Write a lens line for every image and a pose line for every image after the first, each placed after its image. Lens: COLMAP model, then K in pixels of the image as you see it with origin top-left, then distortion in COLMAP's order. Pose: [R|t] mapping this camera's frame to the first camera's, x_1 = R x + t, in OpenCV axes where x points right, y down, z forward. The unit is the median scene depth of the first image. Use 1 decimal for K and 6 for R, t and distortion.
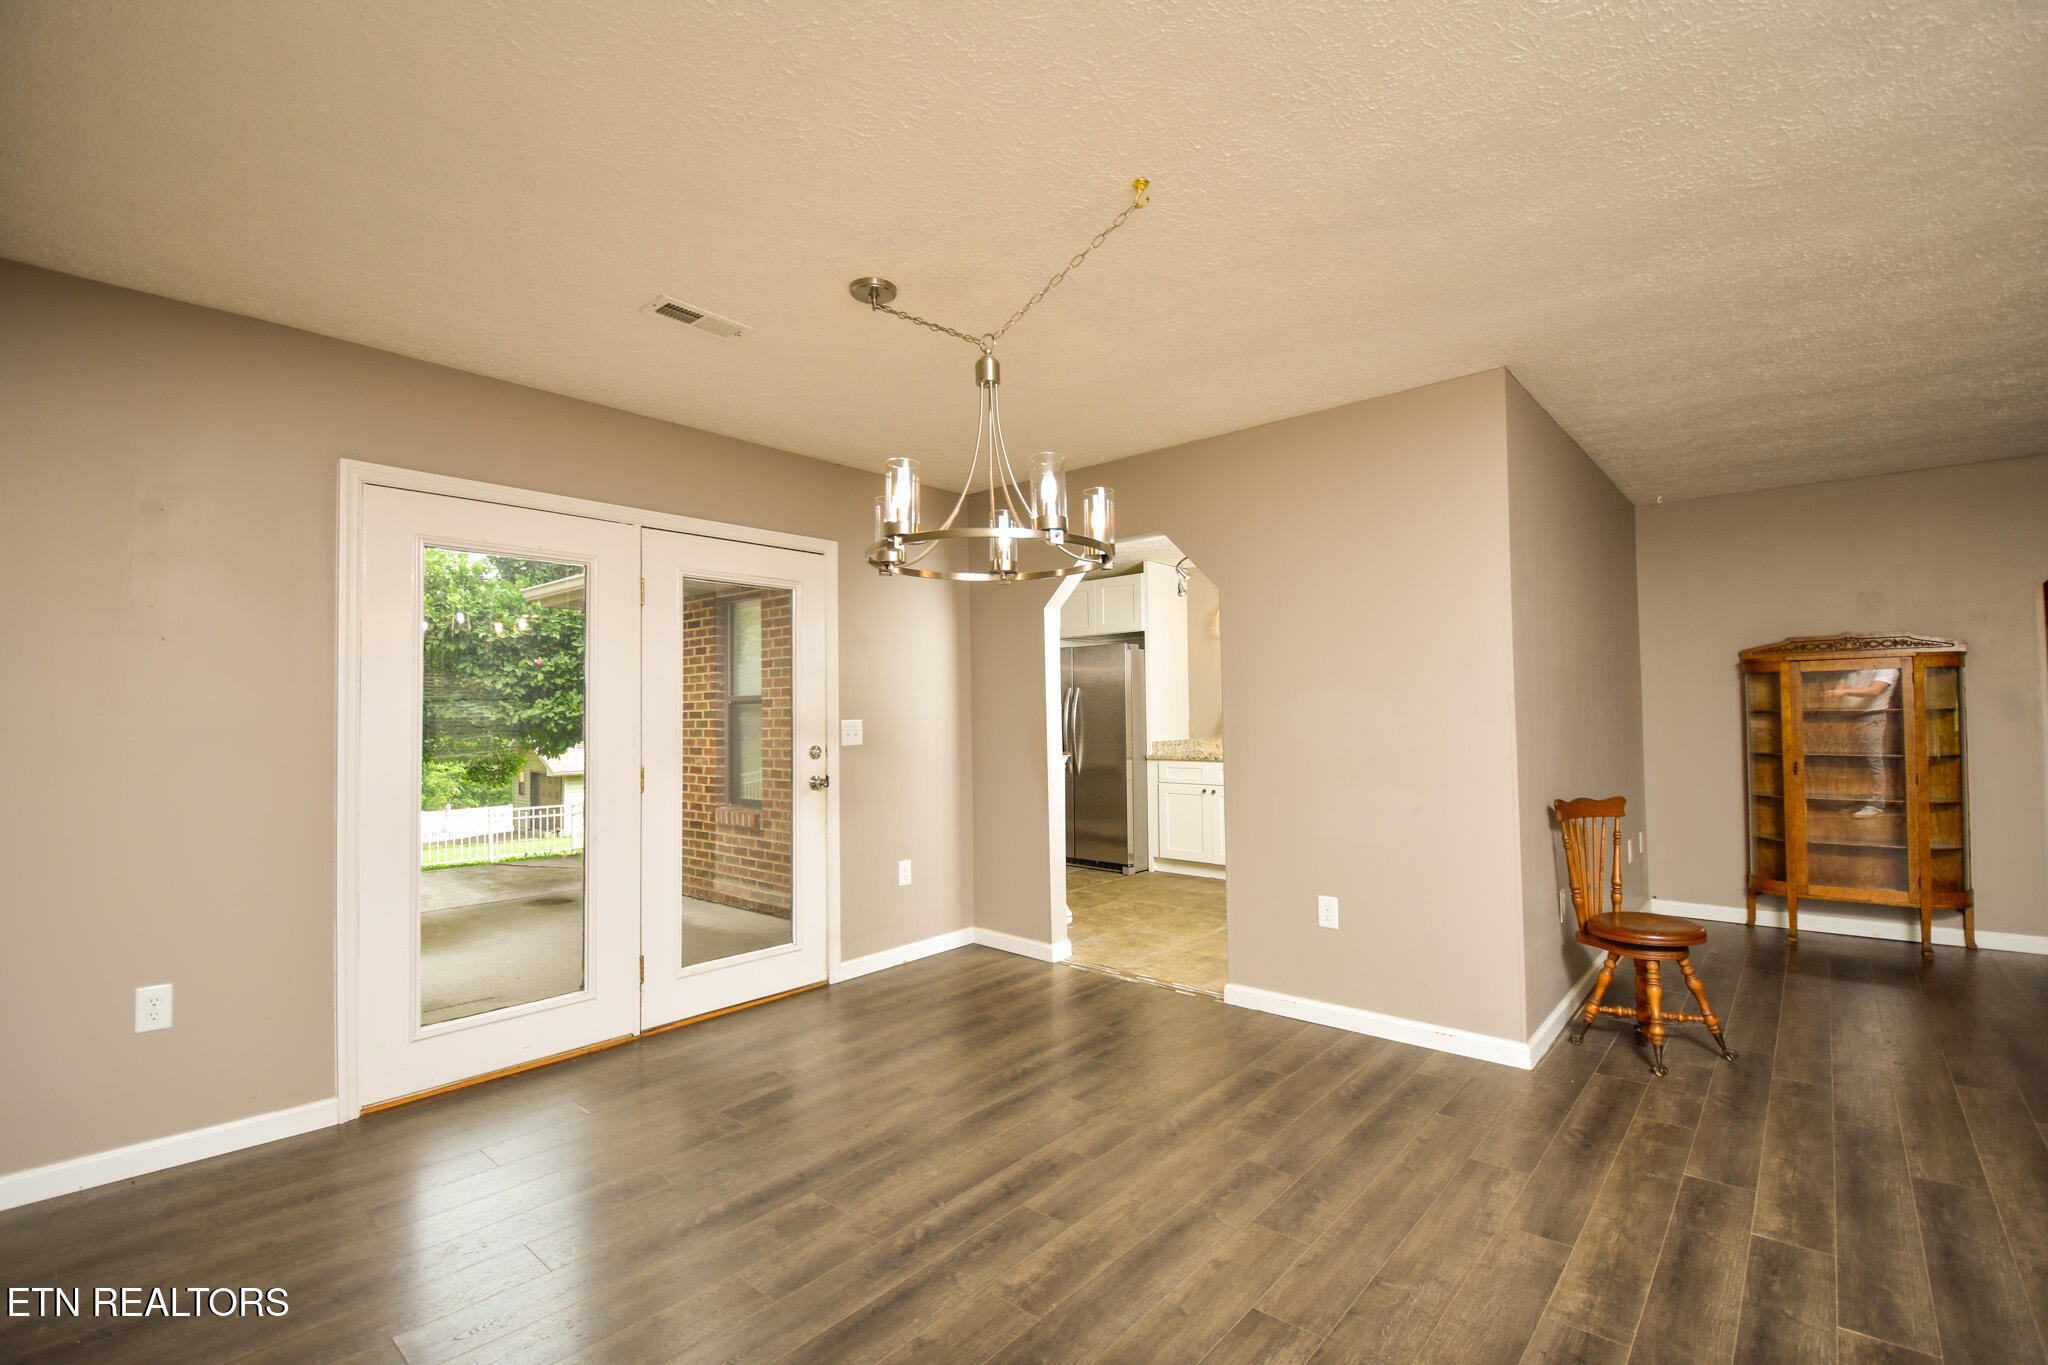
lens RADIAL K [[902.3, 0, 1032.0], [0, 902.3, 695.6], [0, 0, 1]] dist [0.001153, -0.011857]
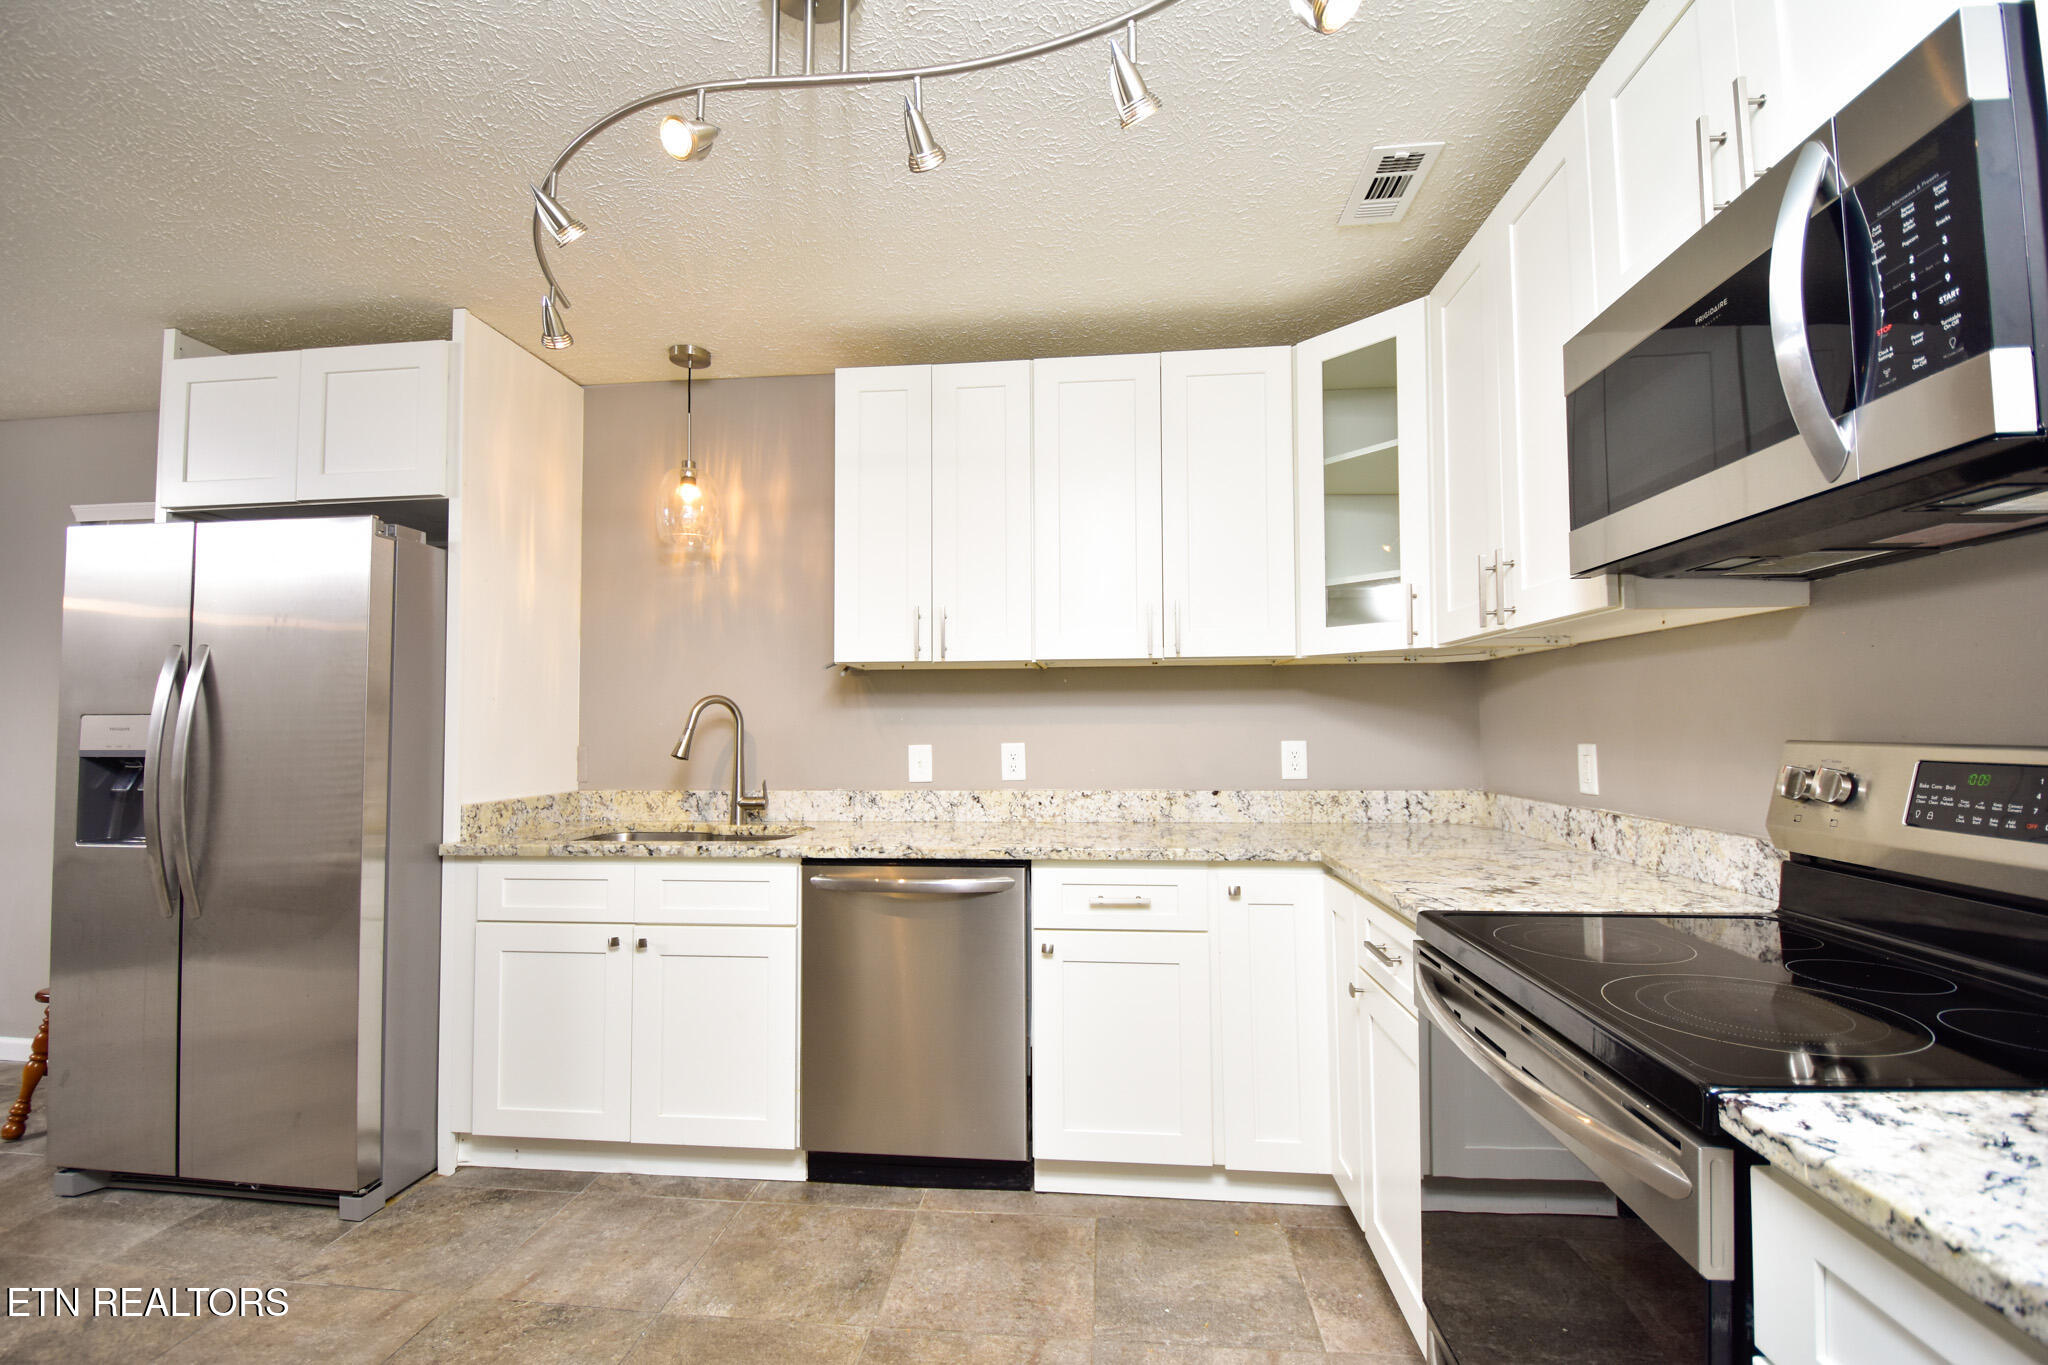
lens RADIAL K [[902.3, 0, 1003.1], [0, 902.3, 669.6], [0, 0, 1]] dist [0.001153, -0.011857]
pose [[0.819406, 0.040153, 0.571805, 0.243353], [-0.021211, 0.998984, -0.039756, 0.016180], [-0.572820, 0.020448, 0.819426, 1.387027]]
